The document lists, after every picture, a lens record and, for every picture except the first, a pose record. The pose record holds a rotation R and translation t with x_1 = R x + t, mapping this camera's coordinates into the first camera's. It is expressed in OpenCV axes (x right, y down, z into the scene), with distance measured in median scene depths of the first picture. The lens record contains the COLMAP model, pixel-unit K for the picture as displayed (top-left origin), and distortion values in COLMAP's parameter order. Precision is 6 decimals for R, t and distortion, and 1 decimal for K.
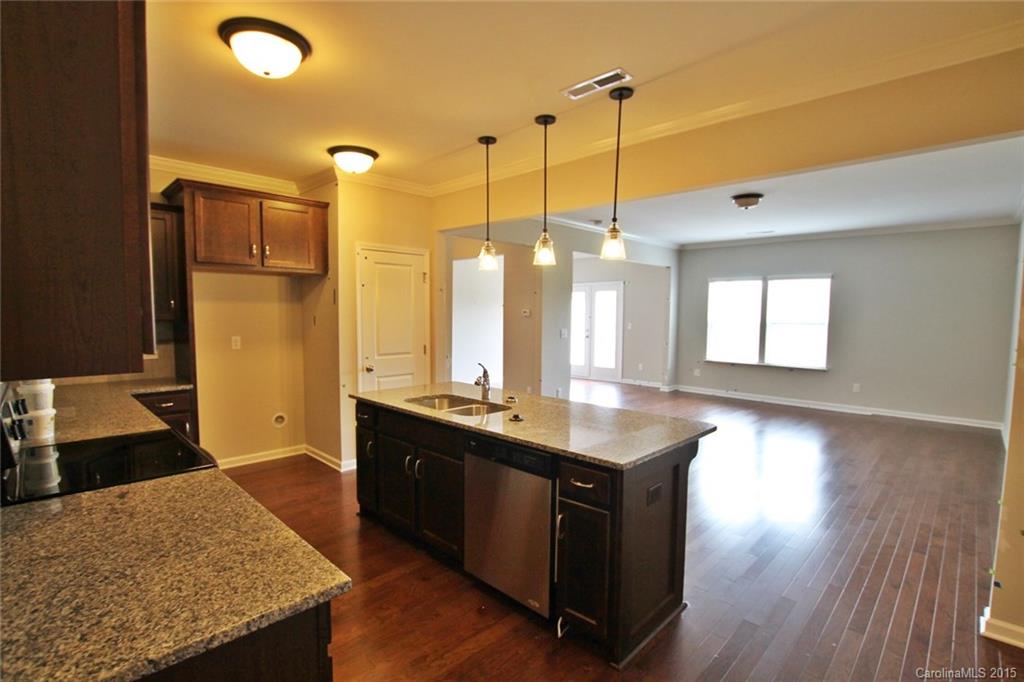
lens RADIAL K [[490.4, 0, 510.9], [0, 490.4, 350.5], [0, 0, 1]] dist [-0.017793, 0.000363]
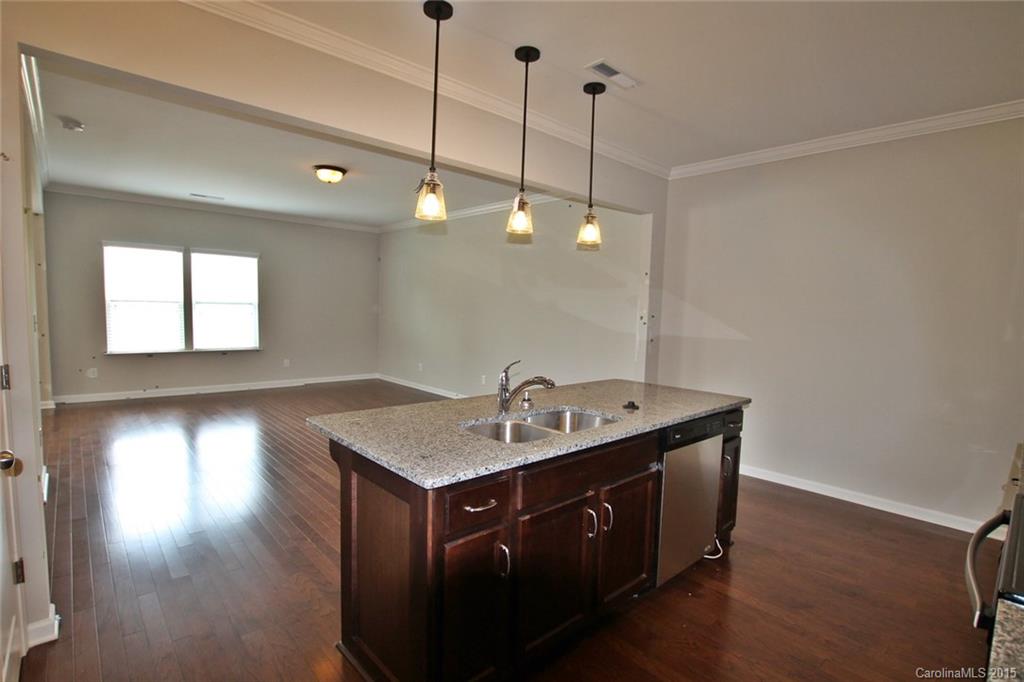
lens RADIAL K [[490.4, 0, 510.9], [0, 490.4, 350.5], [0, 0, 1]] dist [-0.017793, 0.000363]
pose [[0.069146, -0.094249, 0.993144, -0.320684], [0.051466, 0.994539, 0.090798, -0.022851], [-0.996278, 0.044834, 0.073619, 0.401673]]
